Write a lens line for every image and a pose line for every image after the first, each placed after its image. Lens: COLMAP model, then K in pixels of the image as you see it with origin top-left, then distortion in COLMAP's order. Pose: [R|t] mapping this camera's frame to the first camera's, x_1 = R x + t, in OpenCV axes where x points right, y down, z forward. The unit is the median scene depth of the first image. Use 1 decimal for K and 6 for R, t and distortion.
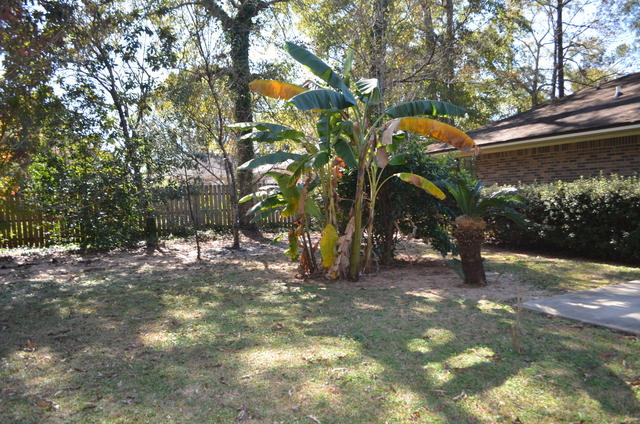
lens RADIAL K [[504.3, 0, 320.0], [0, 504.3, 212.0], [0, 0, 1]] dist [-0.070501, -0.000010]
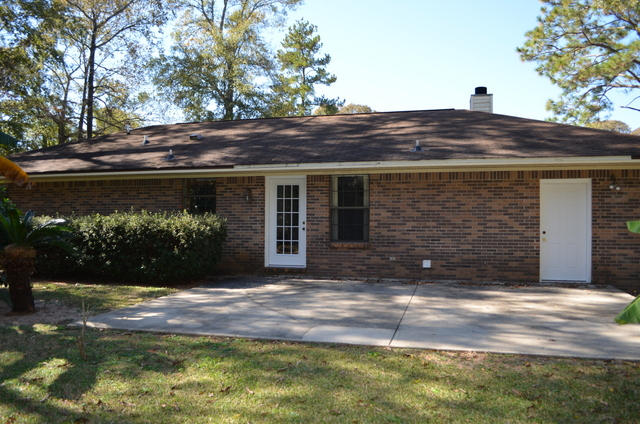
lens RADIAL K [[504.3, 0, 320.0], [0, 504.3, 212.0], [0, 0, 1]] dist [-0.070501, -0.000010]
pose [[0.618648, 0.045538, 0.784347, -0.076983], [0.004244, 0.998111, -0.061297, 0.002832], [-0.785657, 0.041250, 0.617286, -0.073858]]
